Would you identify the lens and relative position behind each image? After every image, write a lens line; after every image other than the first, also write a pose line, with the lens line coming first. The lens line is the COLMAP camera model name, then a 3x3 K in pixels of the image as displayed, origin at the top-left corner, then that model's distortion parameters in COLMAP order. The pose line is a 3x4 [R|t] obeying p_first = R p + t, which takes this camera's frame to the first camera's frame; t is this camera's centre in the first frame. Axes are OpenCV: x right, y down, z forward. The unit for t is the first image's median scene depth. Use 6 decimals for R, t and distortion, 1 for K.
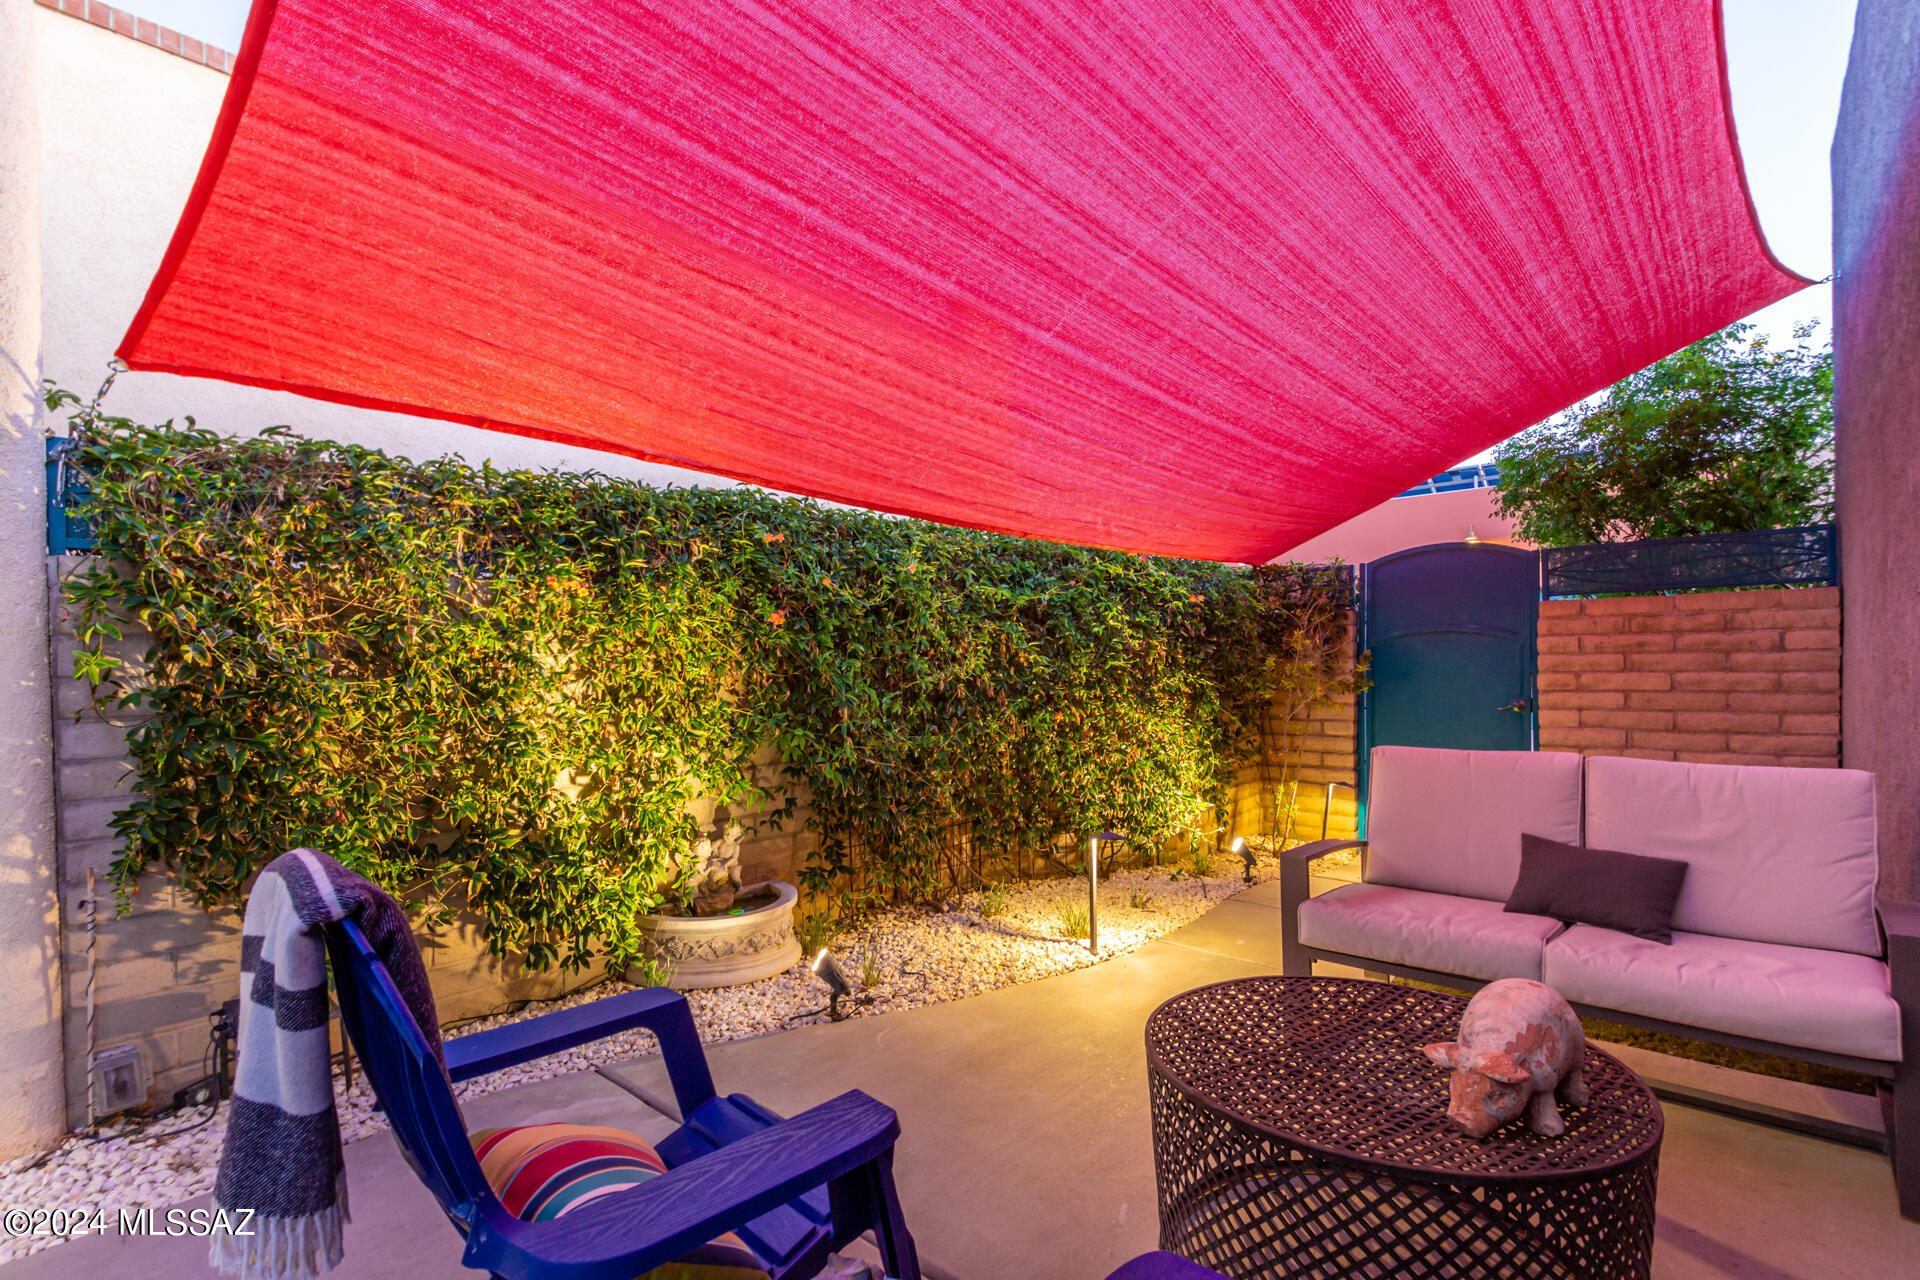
lens RADIAL K [[880.7, 0, 950.7], [0, 880.7, 651.7], [0, 0, 1]] dist [0.000414, 0.000480]
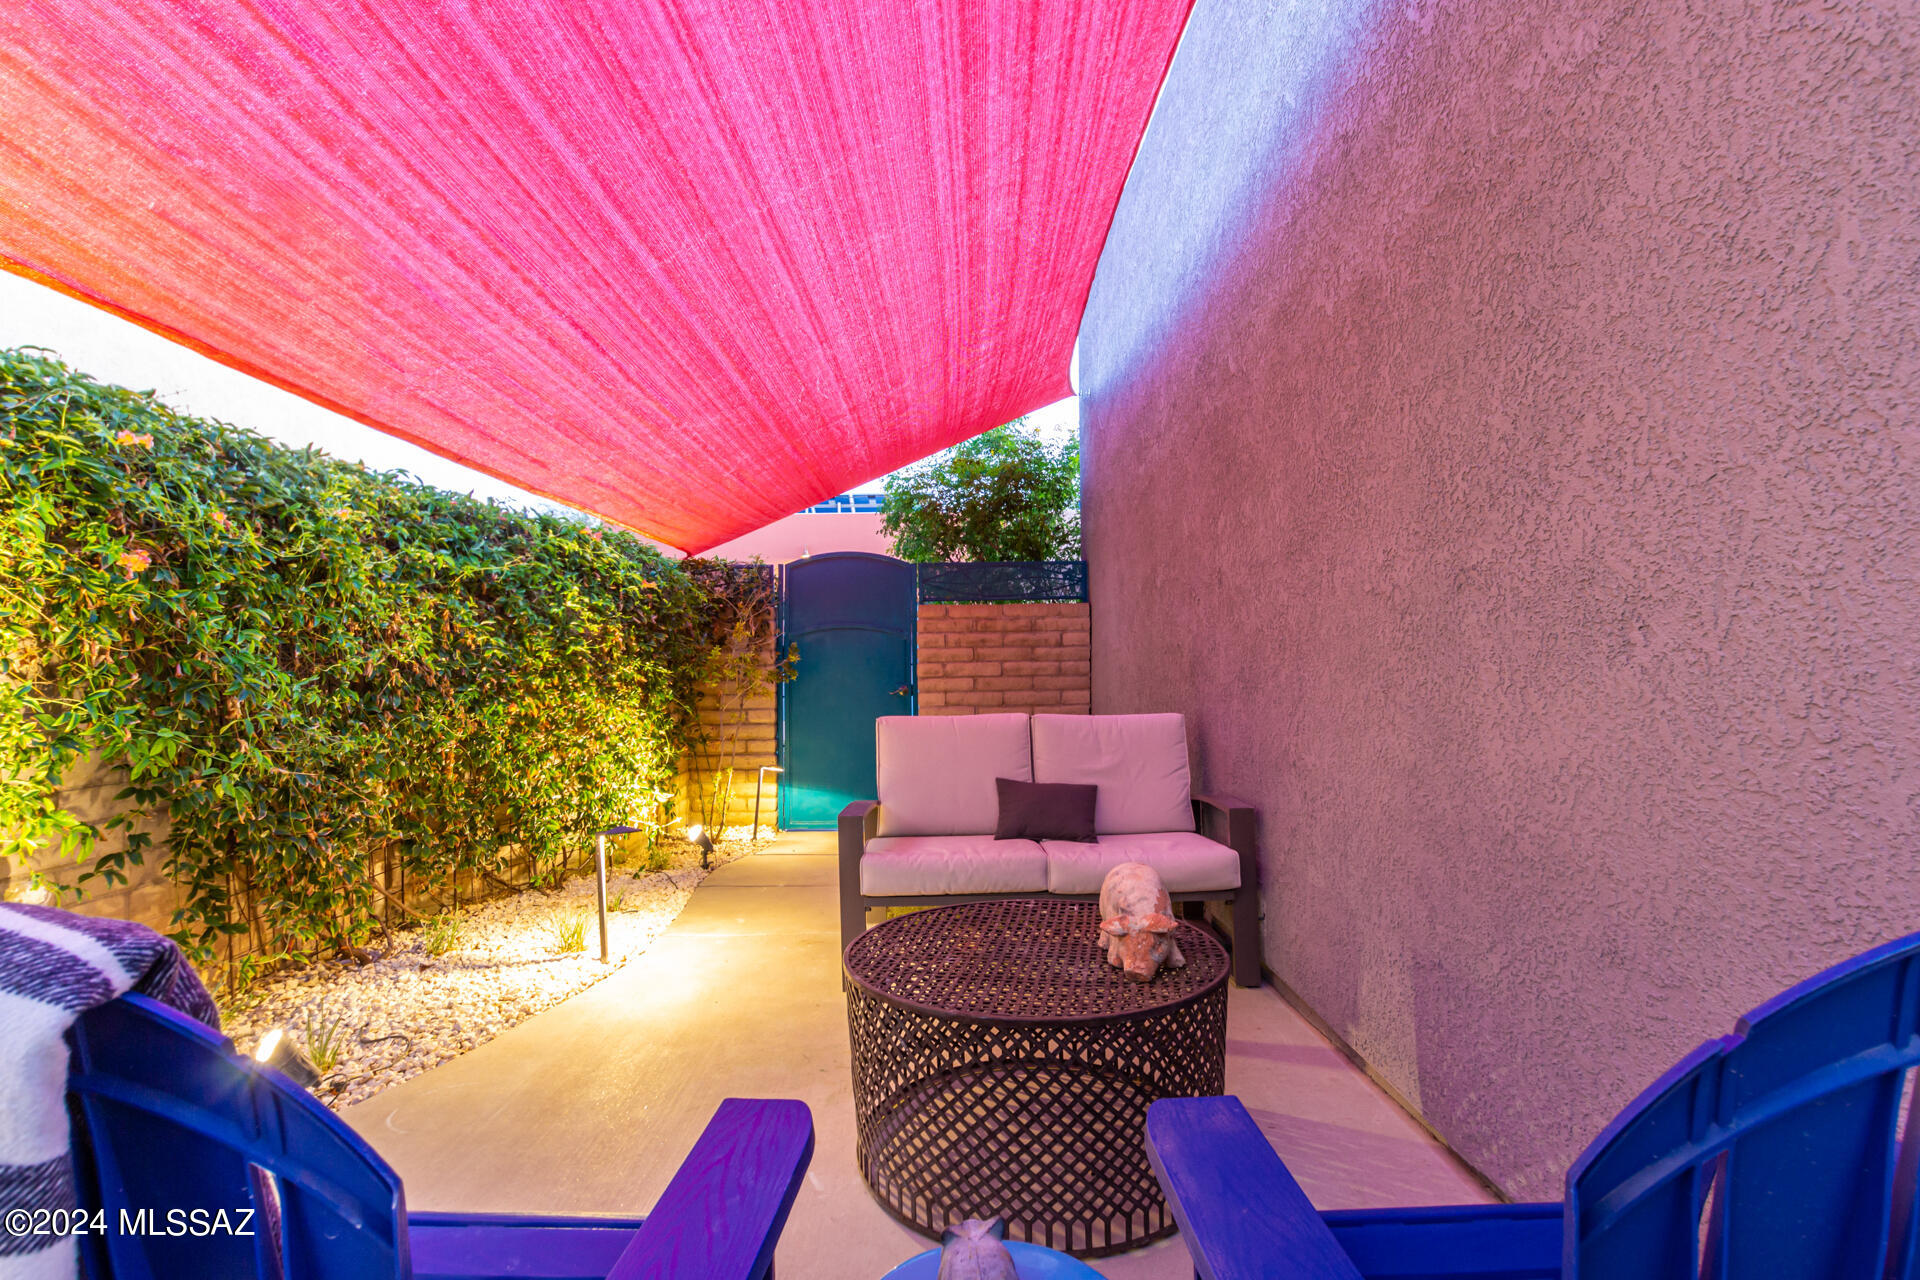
lens RADIAL K [[880.7, 0, 954.9], [0, 880.7, 646.2], [0, 0, 1]] dist [0.000414, 0.000480]
pose [[0.731554, 0.018096, 0.681543, -0.151931], [-0.007243, 0.999798, -0.018771, 0.026056], [-0.681745, 0.008796, 0.731537, 0.073368]]
